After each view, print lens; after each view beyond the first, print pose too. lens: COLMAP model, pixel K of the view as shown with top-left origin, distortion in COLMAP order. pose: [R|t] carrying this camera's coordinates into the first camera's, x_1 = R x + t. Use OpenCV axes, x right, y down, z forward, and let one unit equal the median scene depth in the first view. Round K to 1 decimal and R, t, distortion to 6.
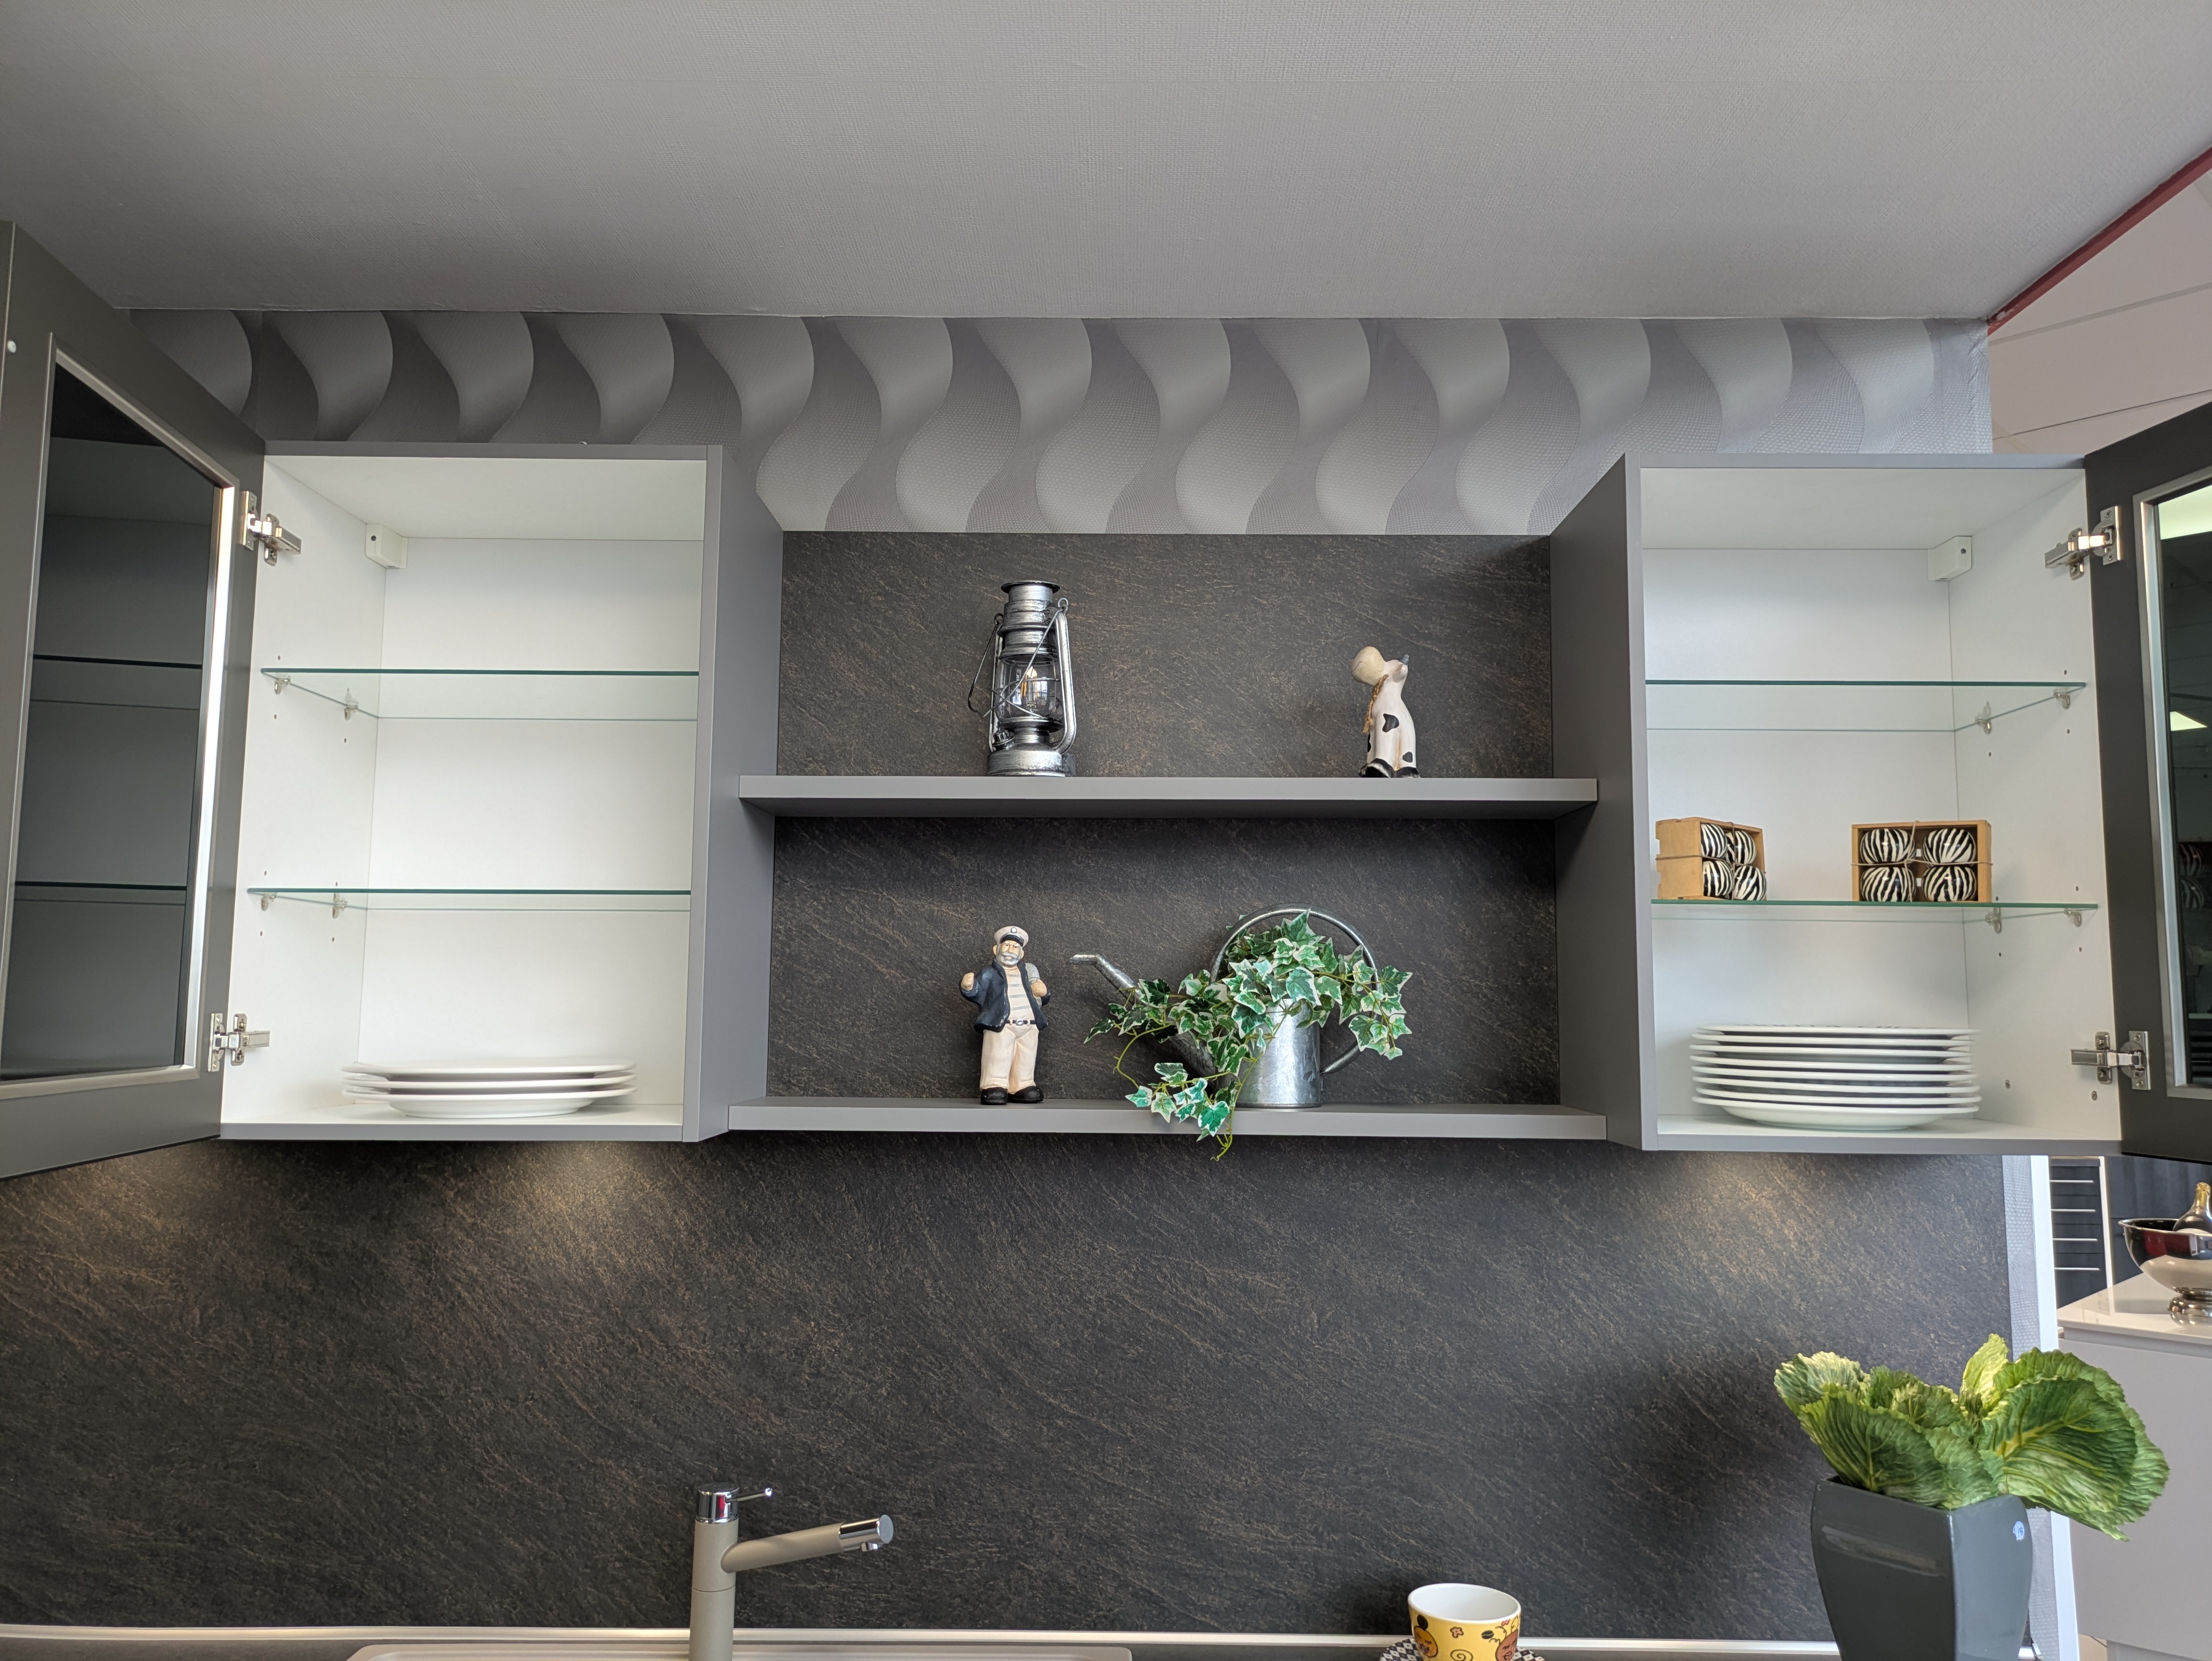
lens RADIAL K [[1661.9, 0, 1114.8], [0, 1661.9, 821.4], [0, 0, 1]] dist [0.061027, -0.060465]
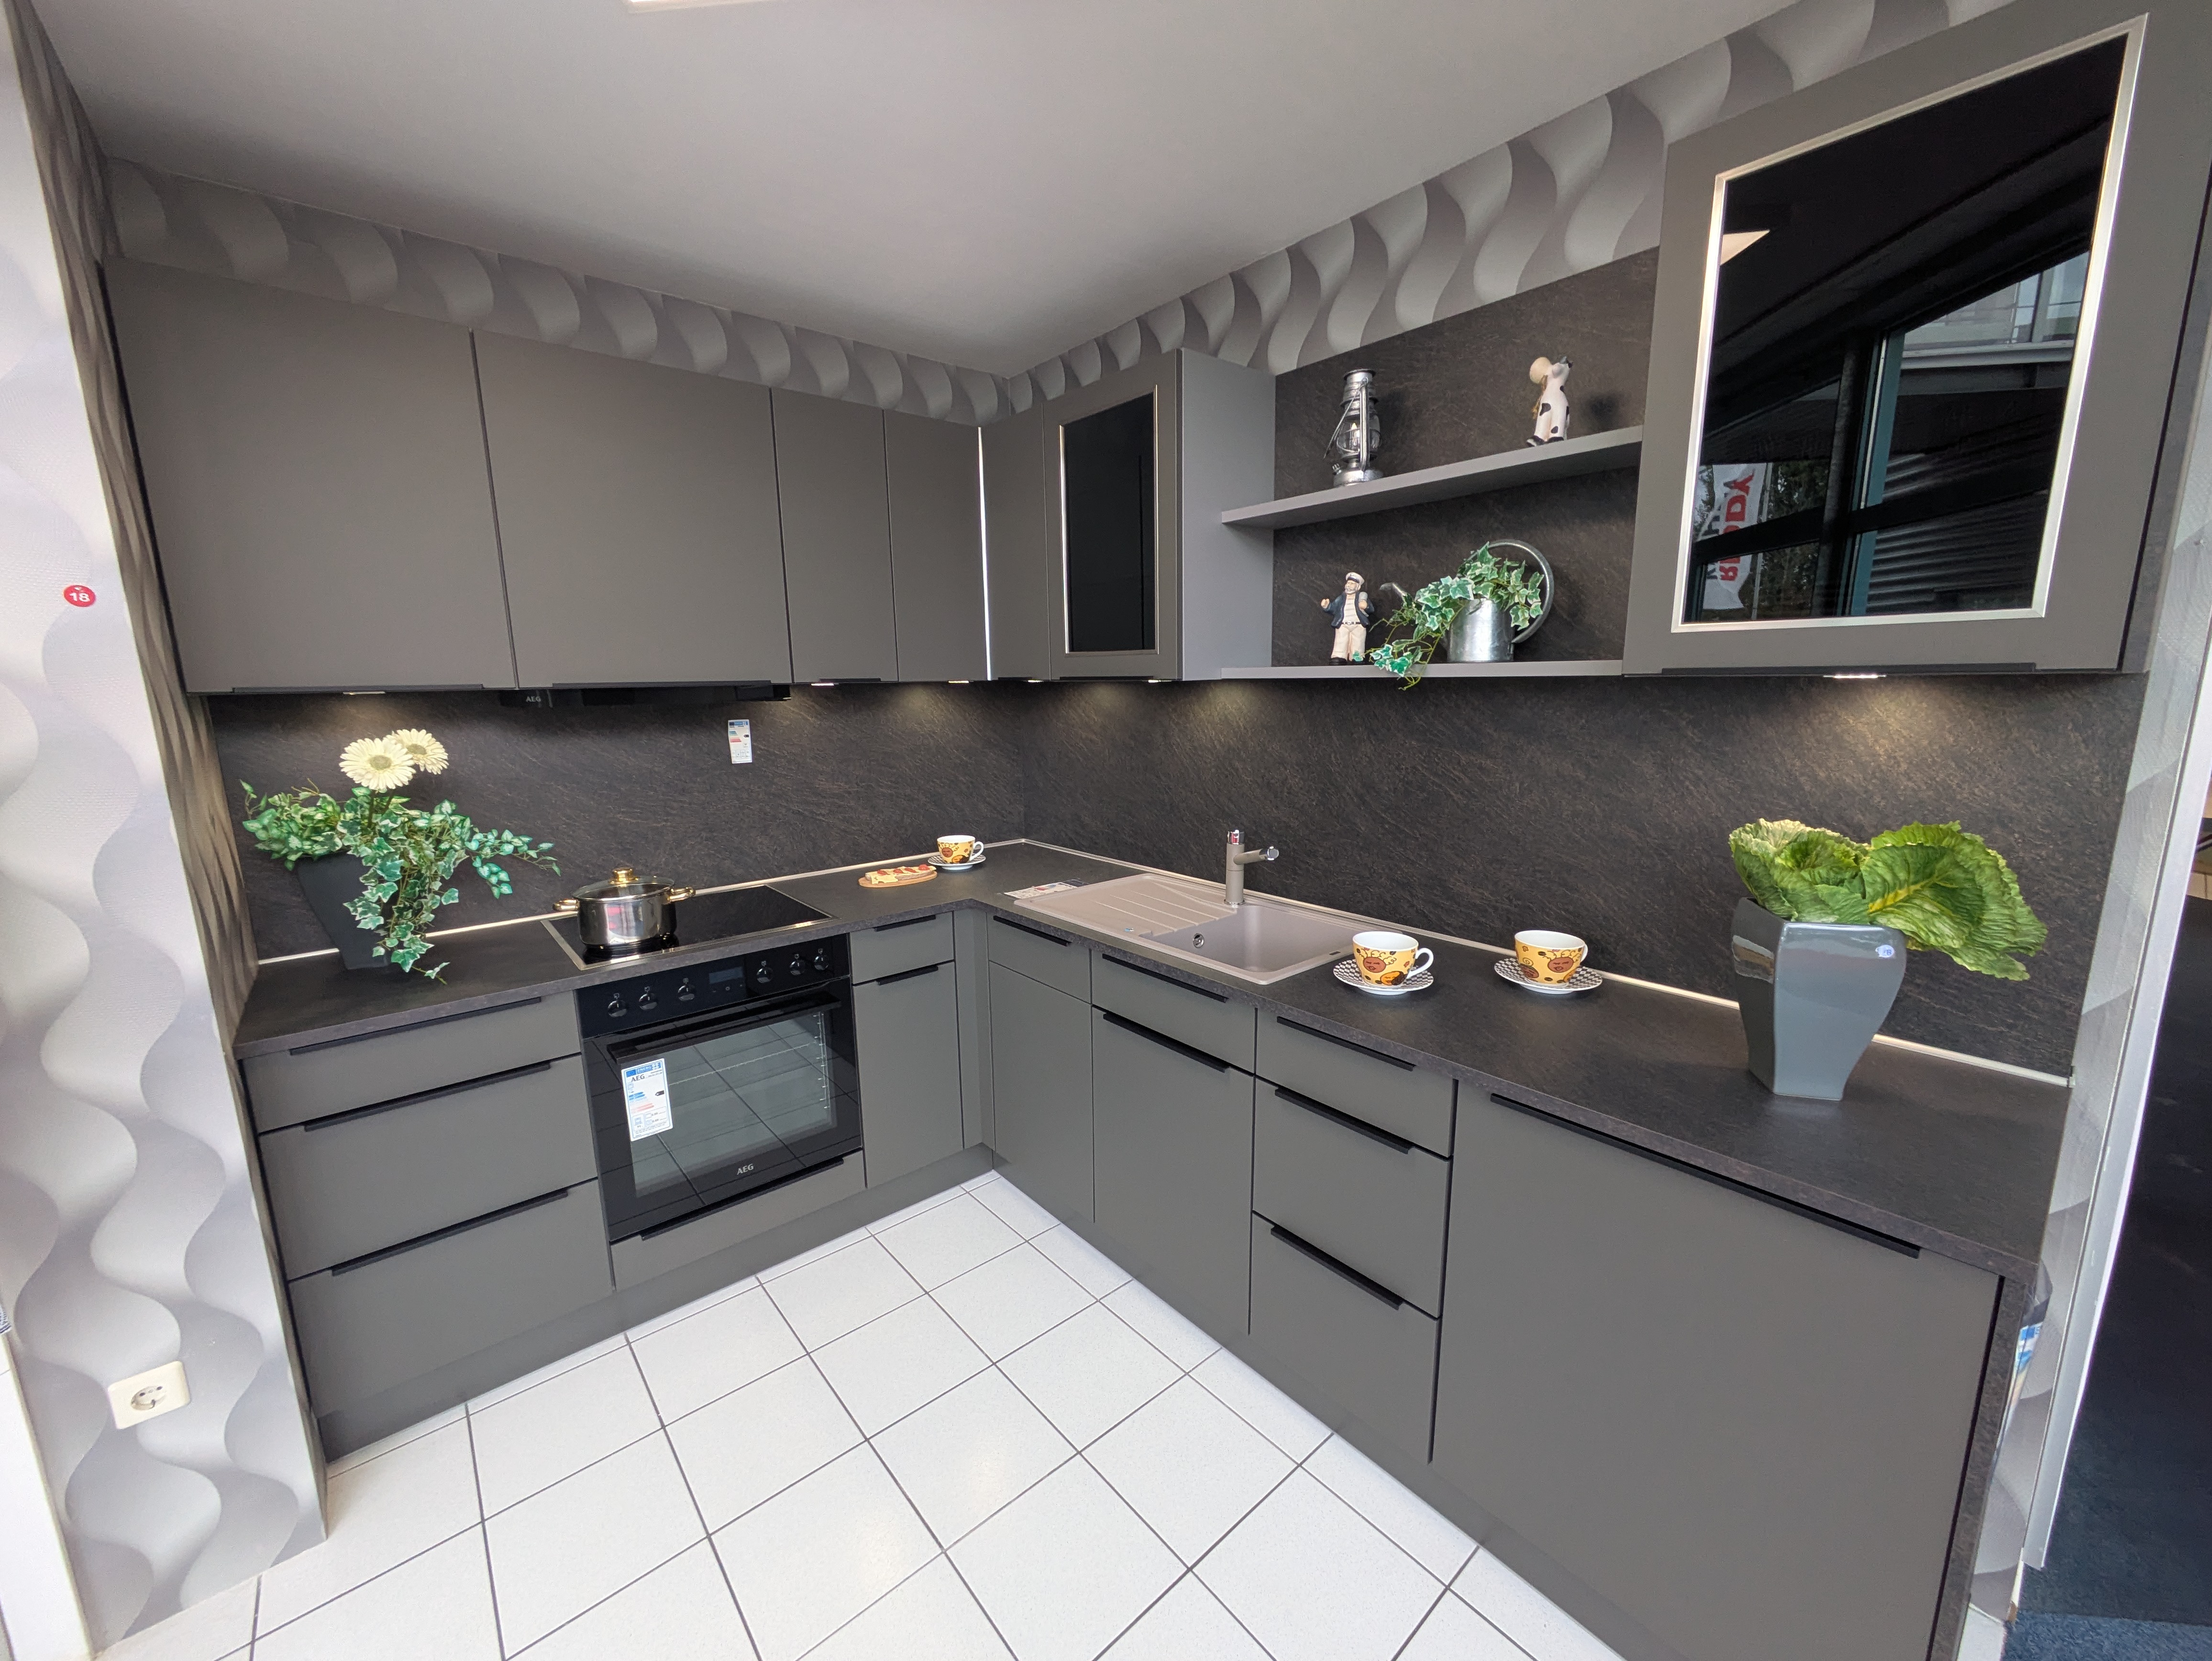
lens RADIAL K [[876.2, 0, 1098.5], [0, 876.2, 836.8], [0, 0, 1]] dist [0.000176, 0.001014]
pose [[0.642697, 0.121150, -0.756481, 0.544221], [0.106757, 0.963622, 0.245023, 0.077387], [0.758646, -0.238236, 0.606383, 0.098376]]
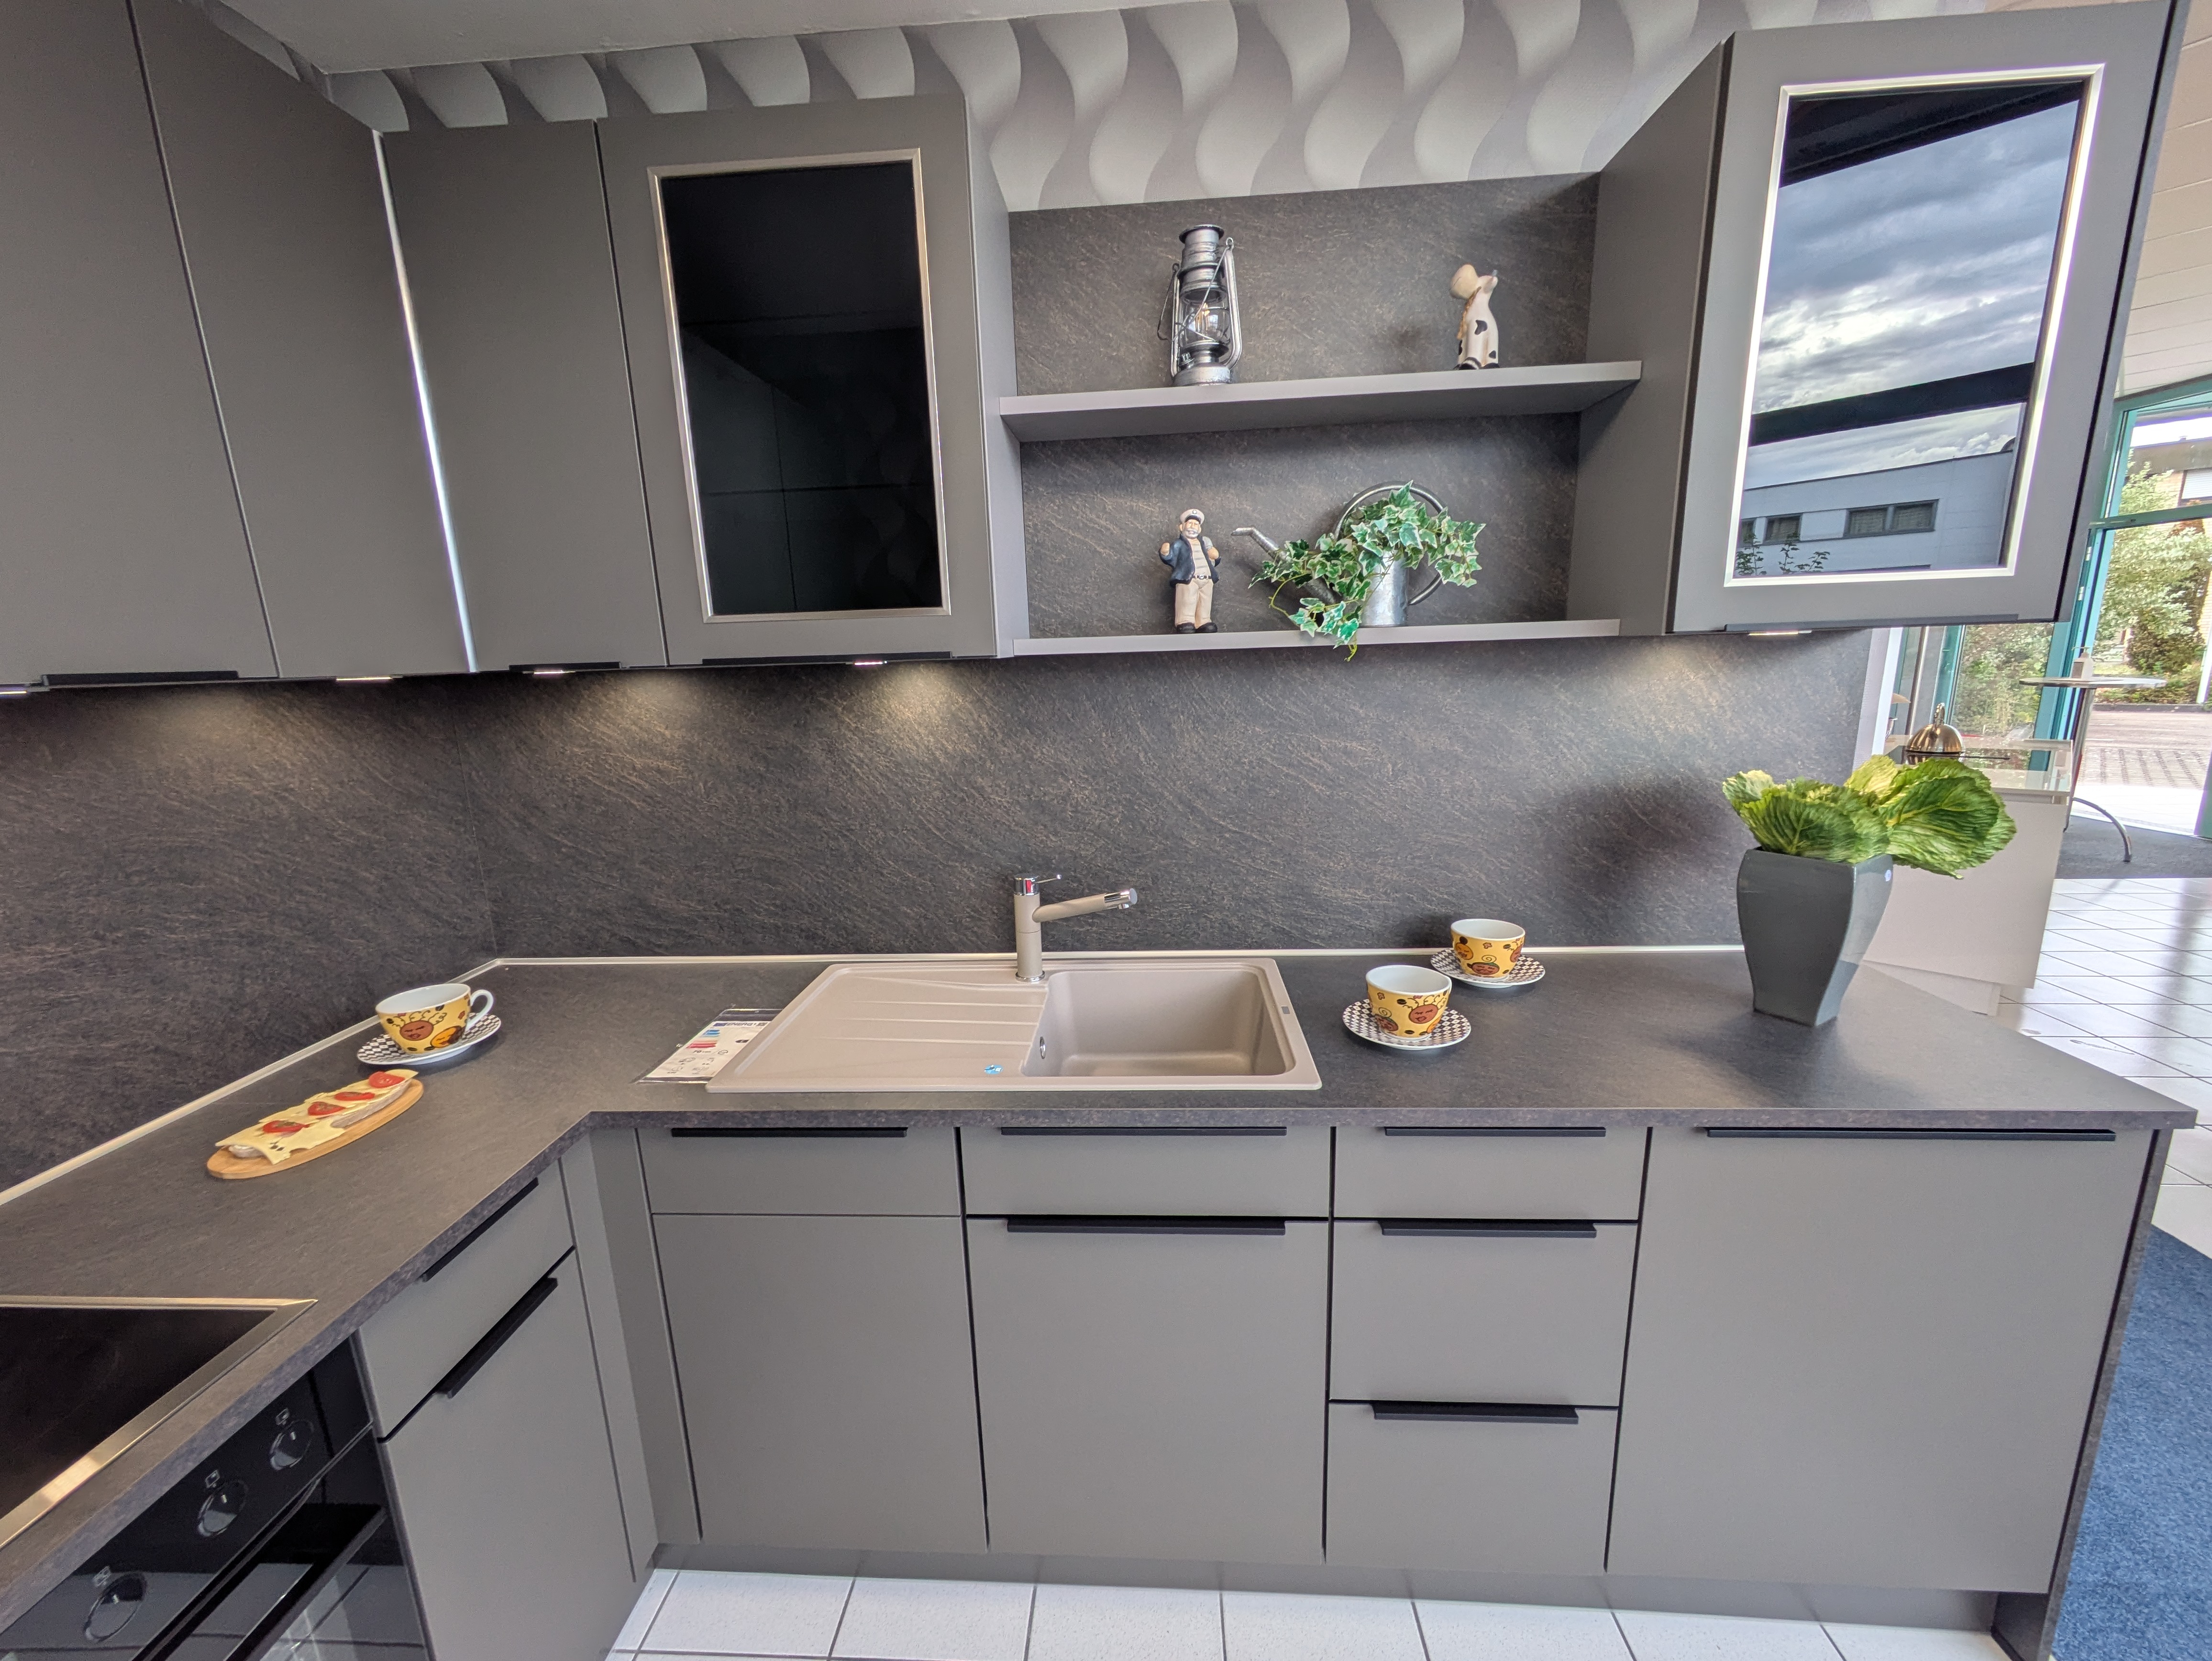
lens RADIAL K [[878.1, 0, 1108.6], [0, 878.1, 837.3], [0, 0, 1]] dist [0.000495, 0.000341]
pose [[0.997603, -0.028836, -0.062897, -0.094404], [0.047308, 0.947609, 0.315909, 0.087763], [0.050492, -0.318127, 0.946702, 0.190138]]
